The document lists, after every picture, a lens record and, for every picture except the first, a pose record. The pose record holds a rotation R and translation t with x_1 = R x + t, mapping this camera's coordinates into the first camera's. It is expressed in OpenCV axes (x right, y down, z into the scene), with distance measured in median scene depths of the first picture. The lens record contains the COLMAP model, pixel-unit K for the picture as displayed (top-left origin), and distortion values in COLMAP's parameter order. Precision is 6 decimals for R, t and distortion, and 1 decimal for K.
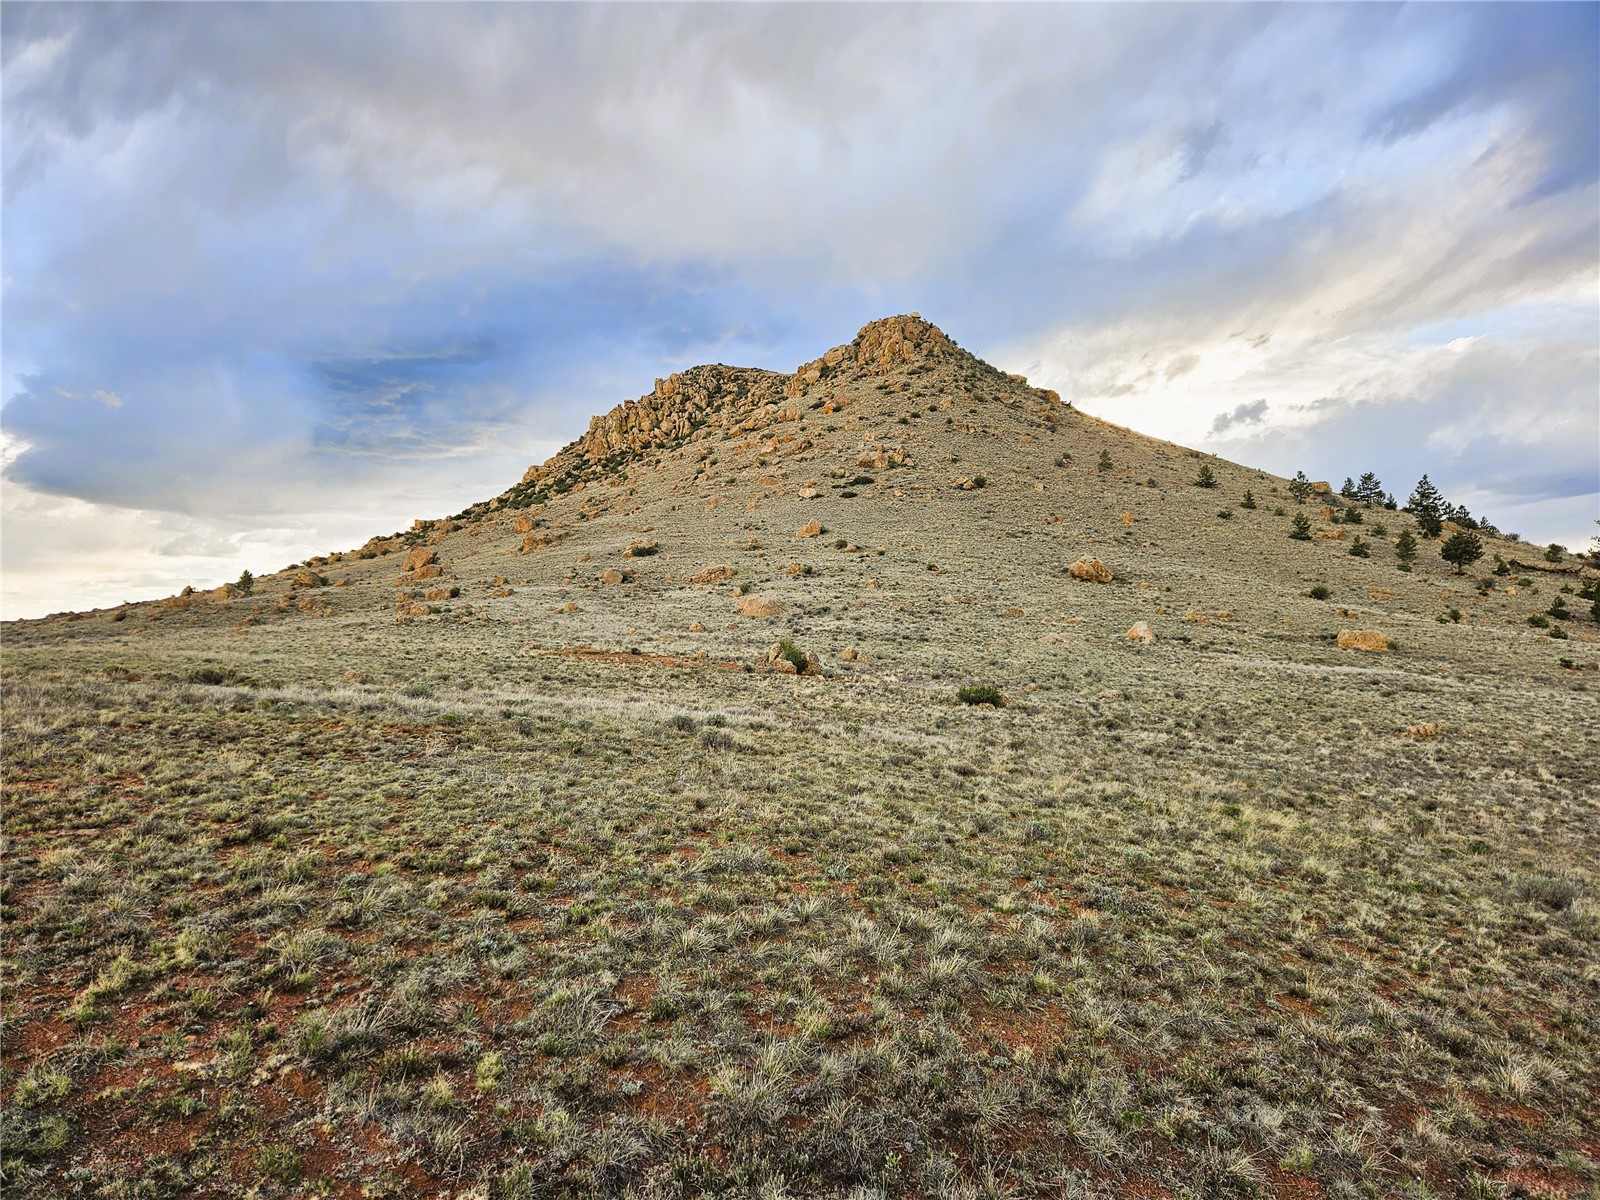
lens RADIAL K [[1025.3, 0, 795.7], [0, 1025.3, 607.3], [0, 0, 1]] dist [0.043760, -0.047200]
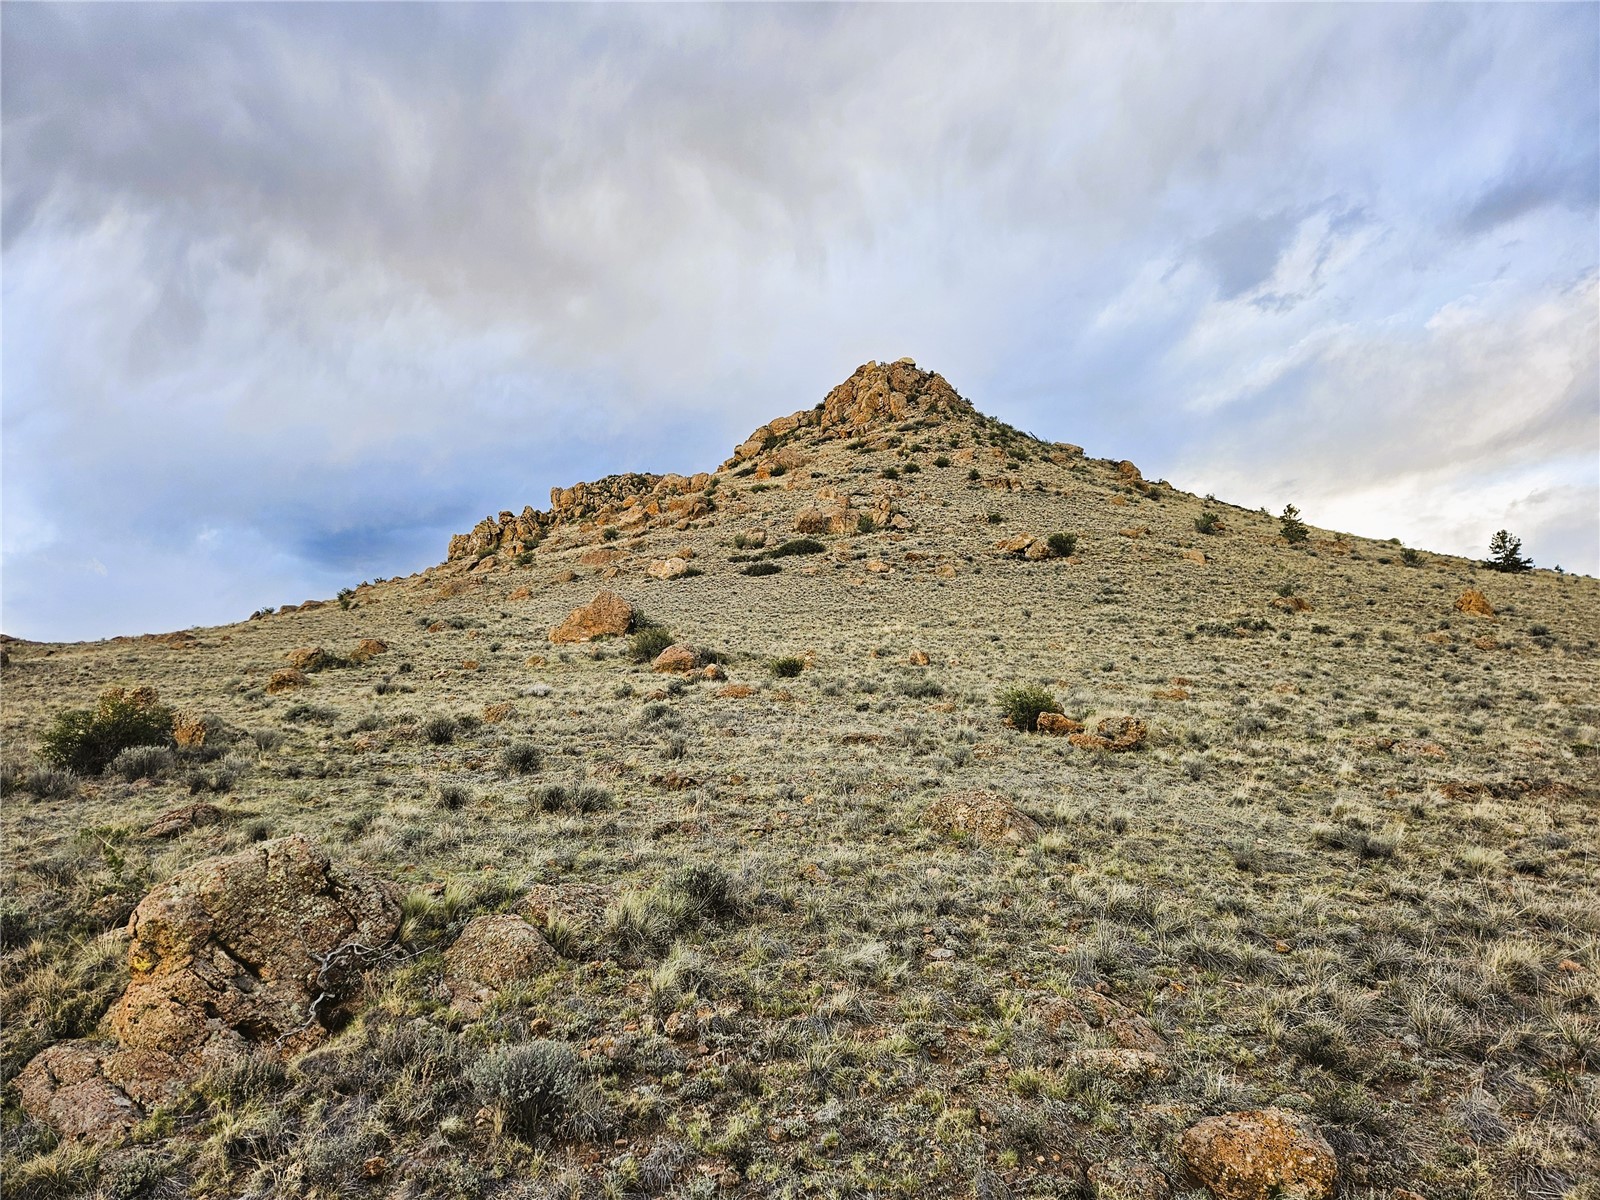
lens RADIAL K [[1025.3, 0, 796.6], [0, 1025.3, 596.2], [0, 0, 1]] dist [0.043760, -0.047200]
pose [[0.999987, -0.004900, 0.001108, 0.018144], [0.005022, 0.981149, -0.193188, -0.003710], [-0.000140, 0.193191, 0.981161, 0.159000]]
